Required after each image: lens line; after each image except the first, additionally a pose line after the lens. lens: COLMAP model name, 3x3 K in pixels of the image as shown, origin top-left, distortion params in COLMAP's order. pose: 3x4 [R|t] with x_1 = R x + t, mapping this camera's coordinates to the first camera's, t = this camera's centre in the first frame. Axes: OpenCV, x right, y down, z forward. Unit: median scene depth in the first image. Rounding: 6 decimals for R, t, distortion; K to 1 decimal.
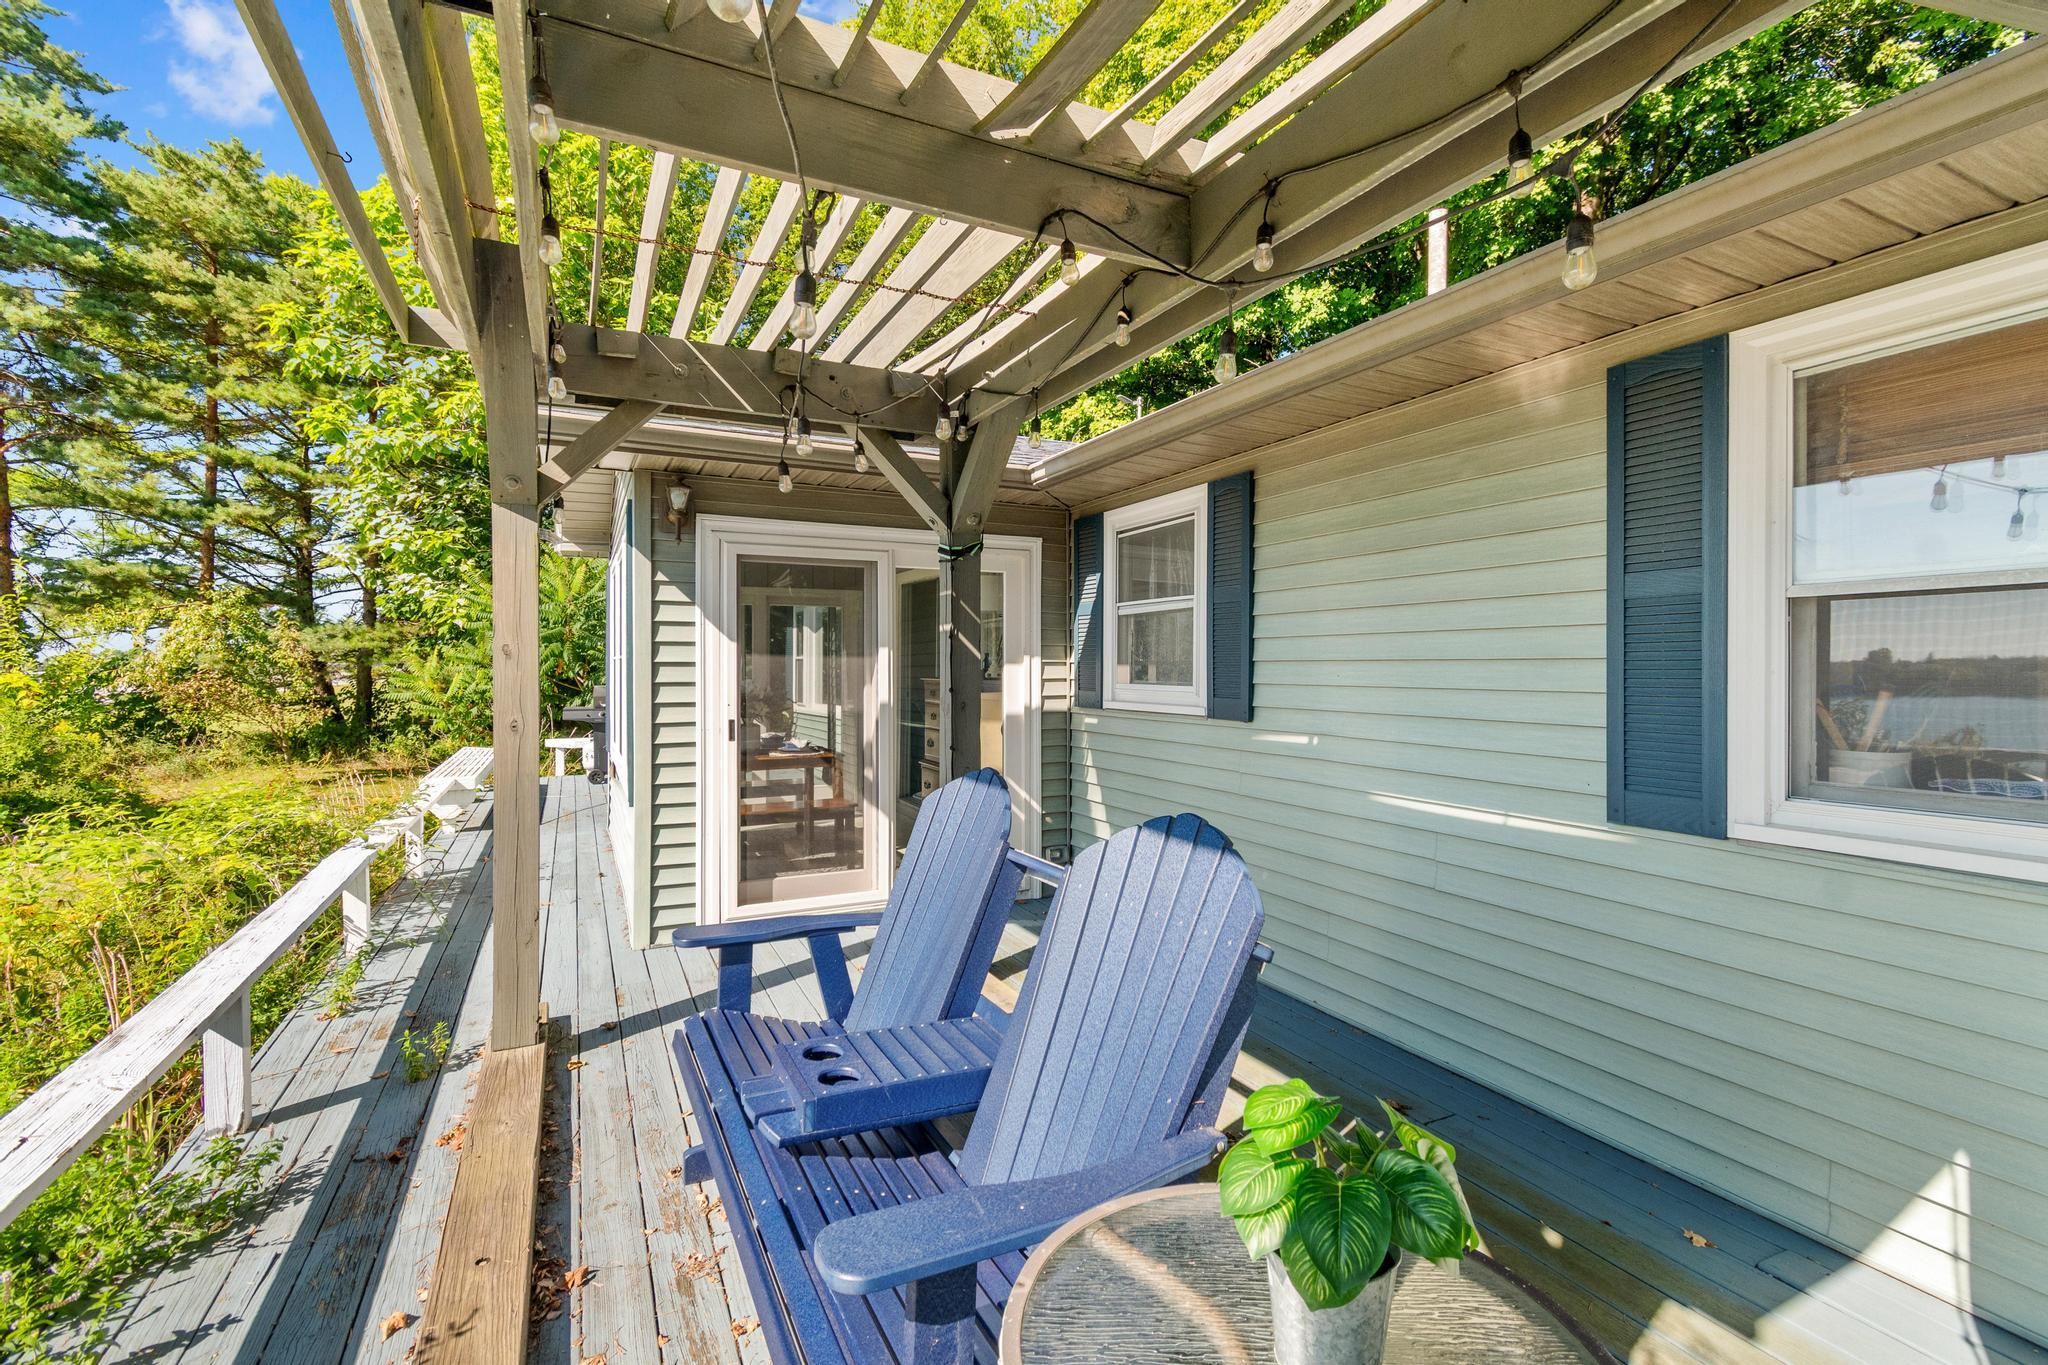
lens RADIAL K [[912.8, 0, 1026.6], [0, 912.8, 675.6], [0, 0, 1]] dist [0.002913, -0.005267]
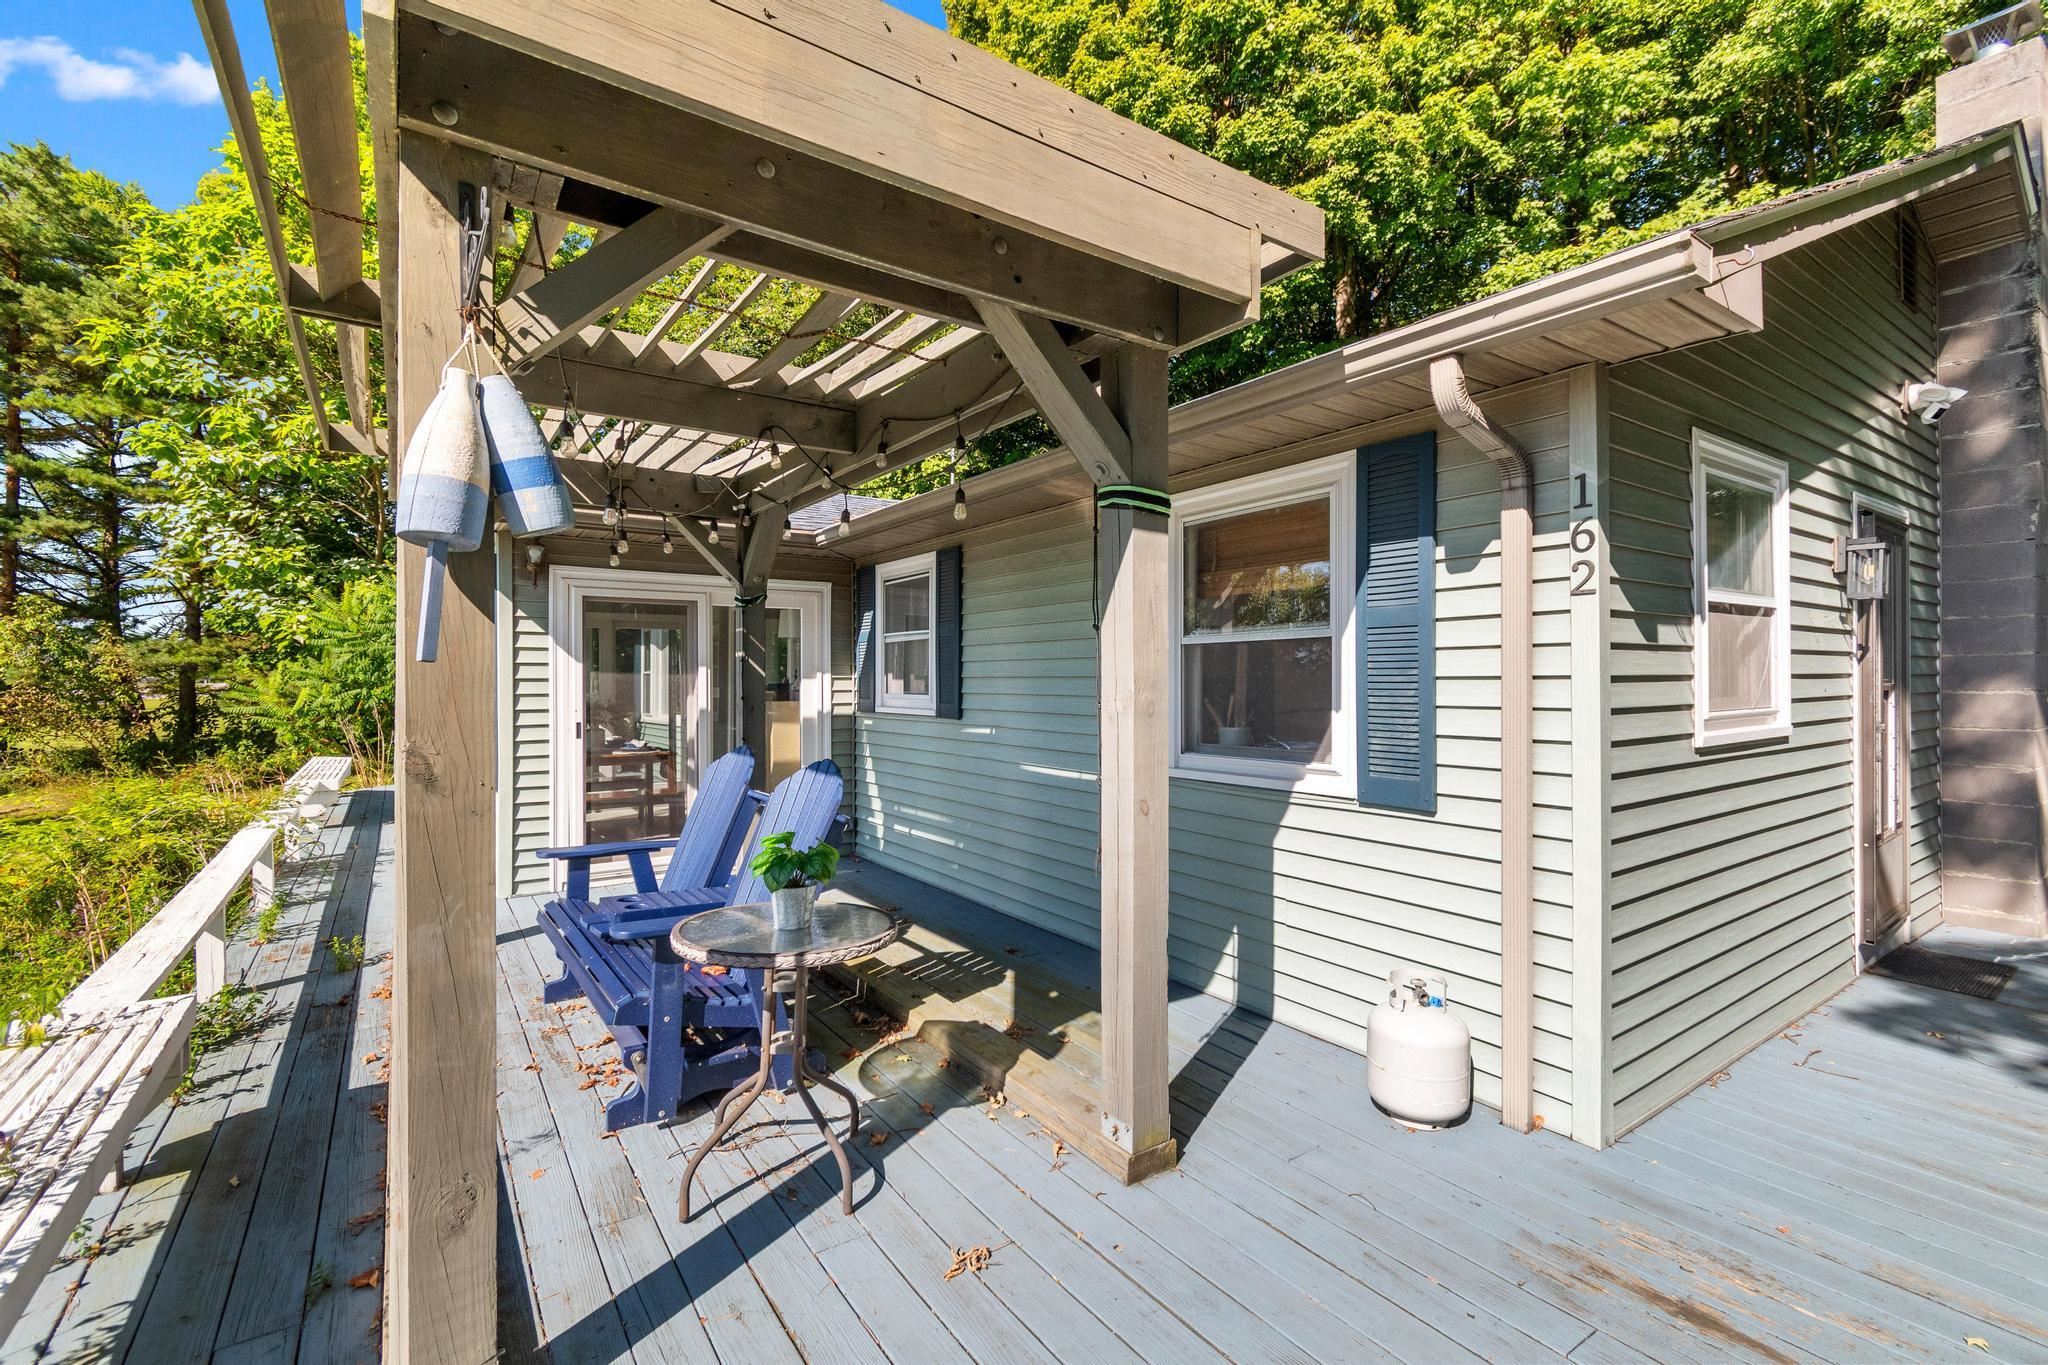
lens RADIAL K [[906.4, 0, 1035.7], [0, 906.4, 682.9], [0, 0, 1]] dist [-0.000556, -0.001072]
pose [[0.988718, -0.002584, 0.149765, 0.049941], [0.003437, 0.999979, -0.005438, 0.000348], [-0.149748, 0.005891, 0.988707, -0.146179]]
